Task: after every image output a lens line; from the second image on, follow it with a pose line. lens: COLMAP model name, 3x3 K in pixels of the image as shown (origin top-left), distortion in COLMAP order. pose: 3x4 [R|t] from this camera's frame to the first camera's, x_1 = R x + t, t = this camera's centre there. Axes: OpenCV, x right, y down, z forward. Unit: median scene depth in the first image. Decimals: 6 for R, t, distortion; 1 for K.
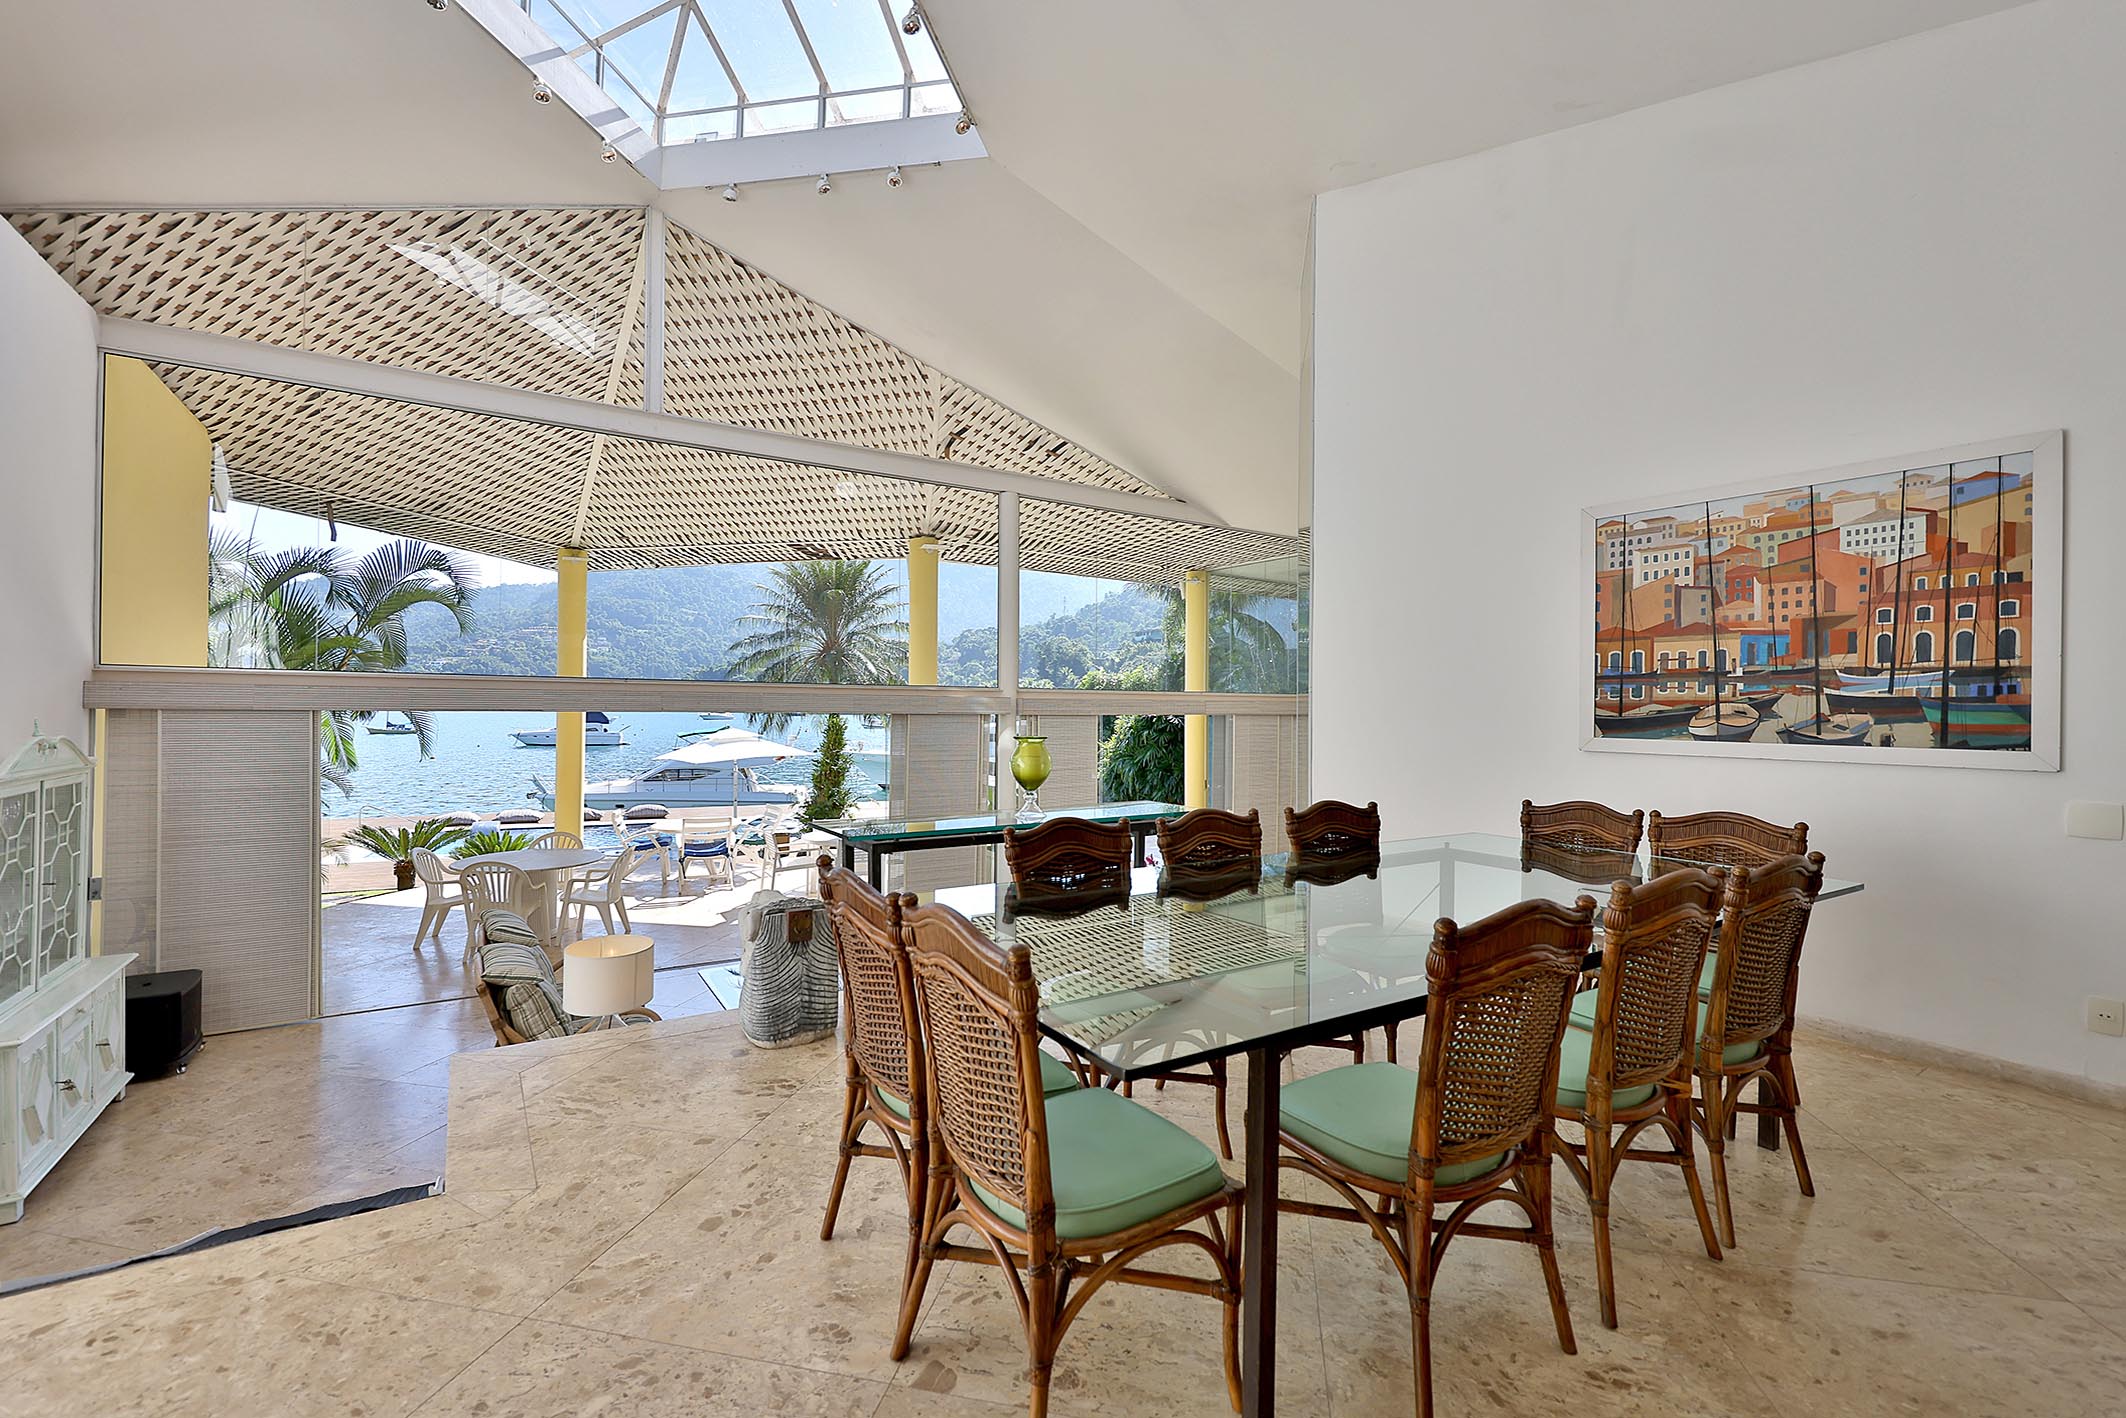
lens RADIAL K [[920.5, 0, 1063.0], [0, 920.5, 709.0], [0, 0, 1]] dist [0.002691, 0.000145]
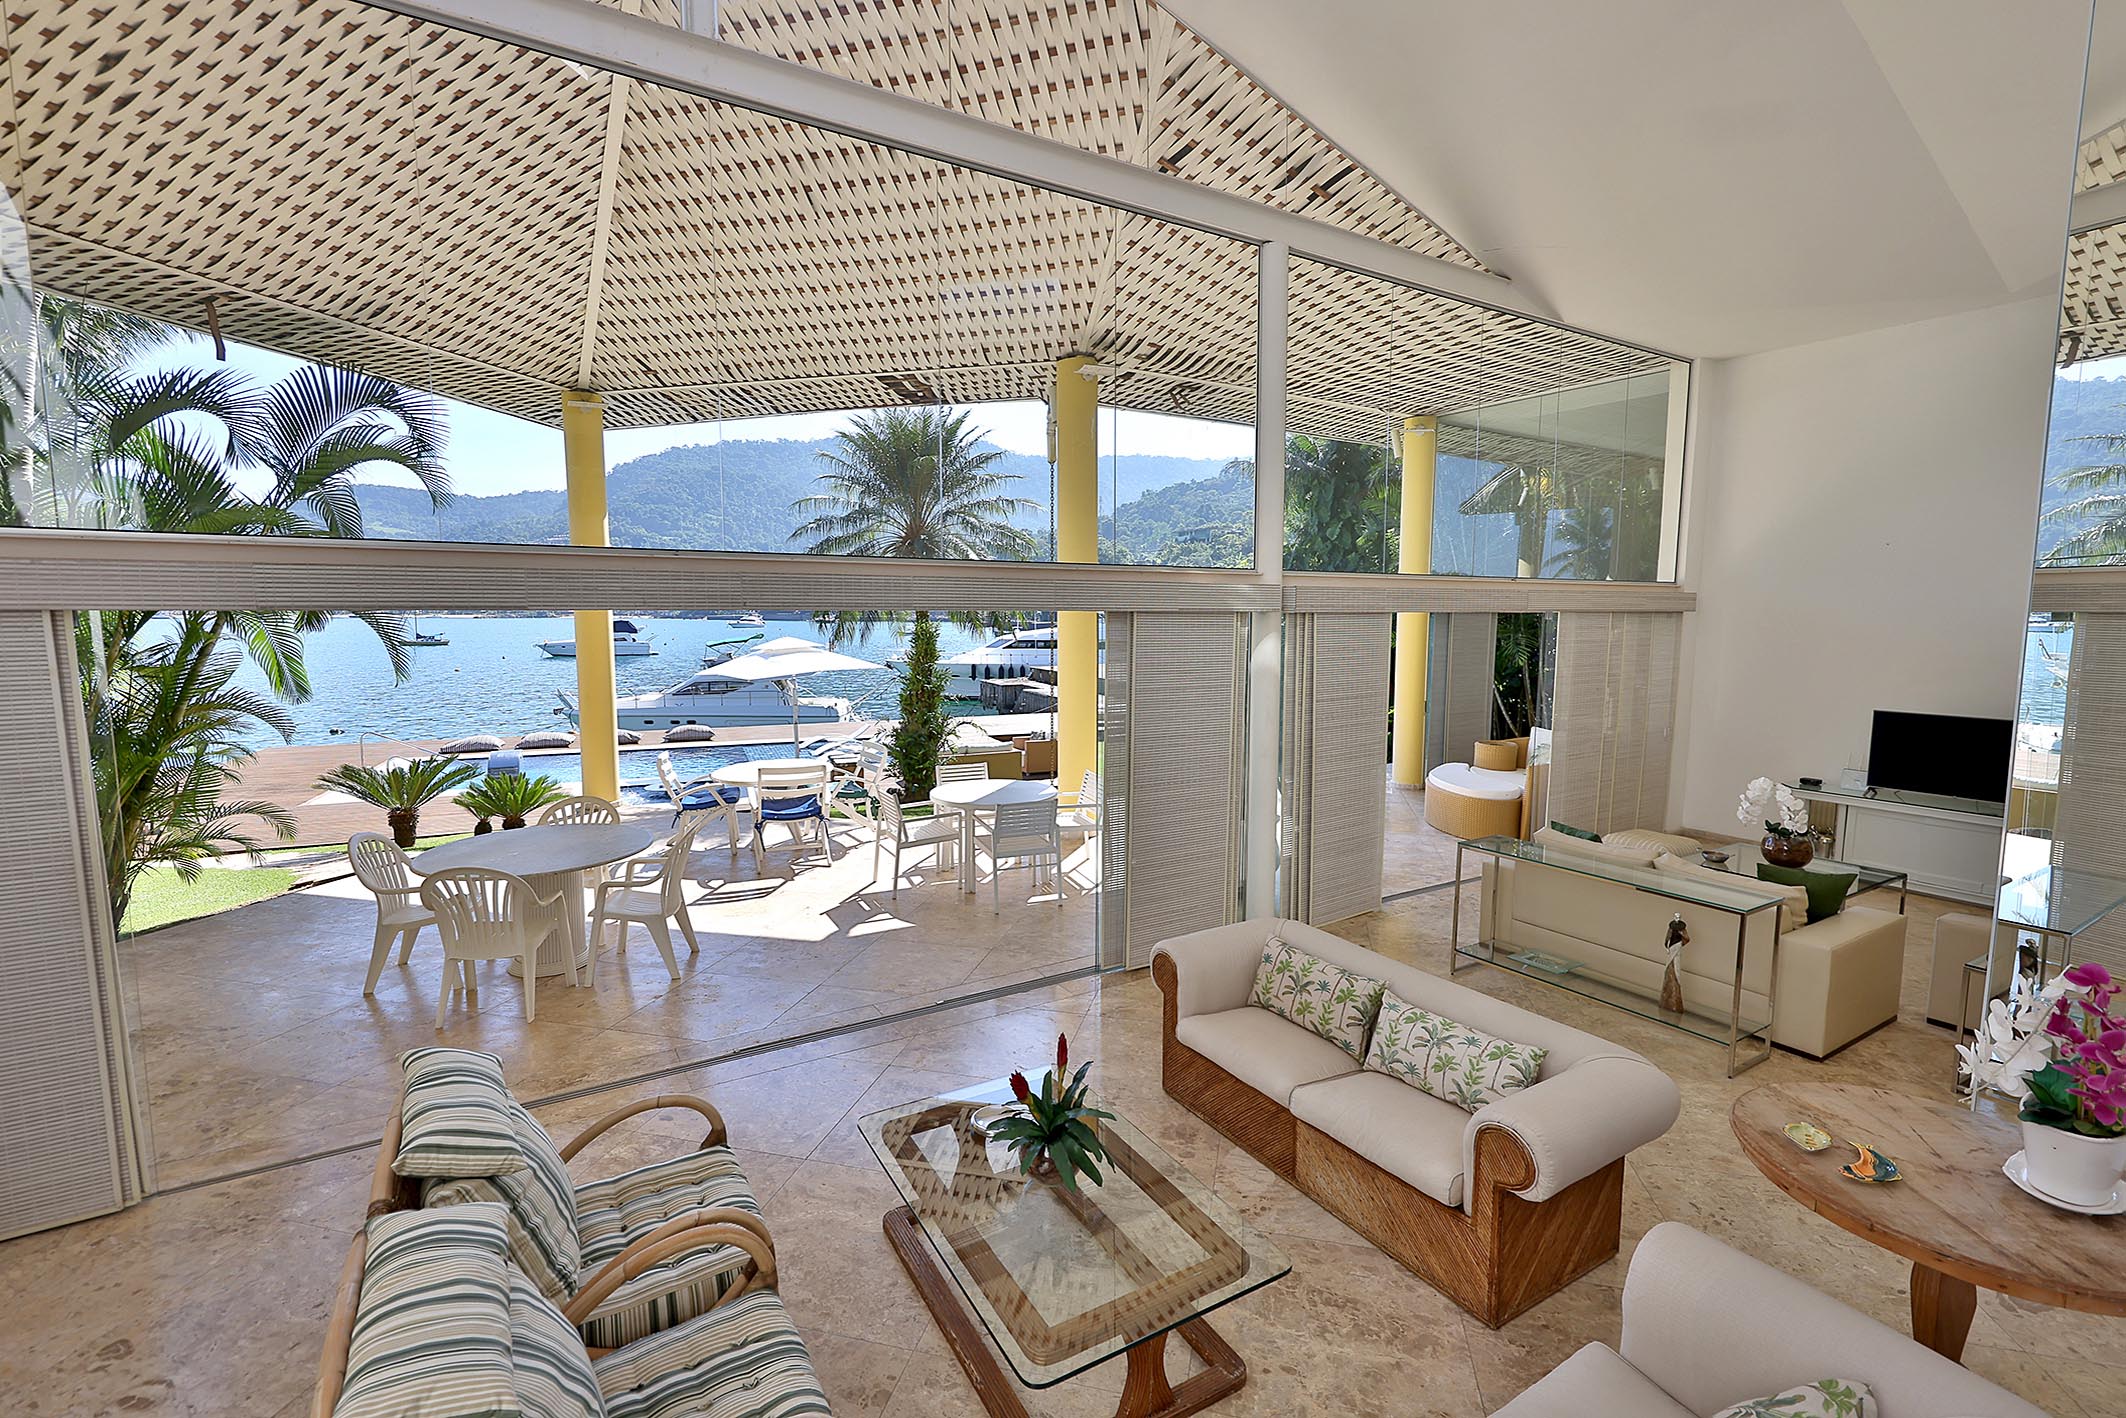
lens RADIAL K [[920.5, 0, 1063.0], [0, 920.5, 709.0], [0, 0, 1]] dist [0.002691, 0.000145]
pose [[0.999586, -0.006798, -0.027963, -0.162197], [0.009628, 0.994704, 0.102327, 0.005575], [0.027119, -0.102554, 0.994358, 0.318024]]
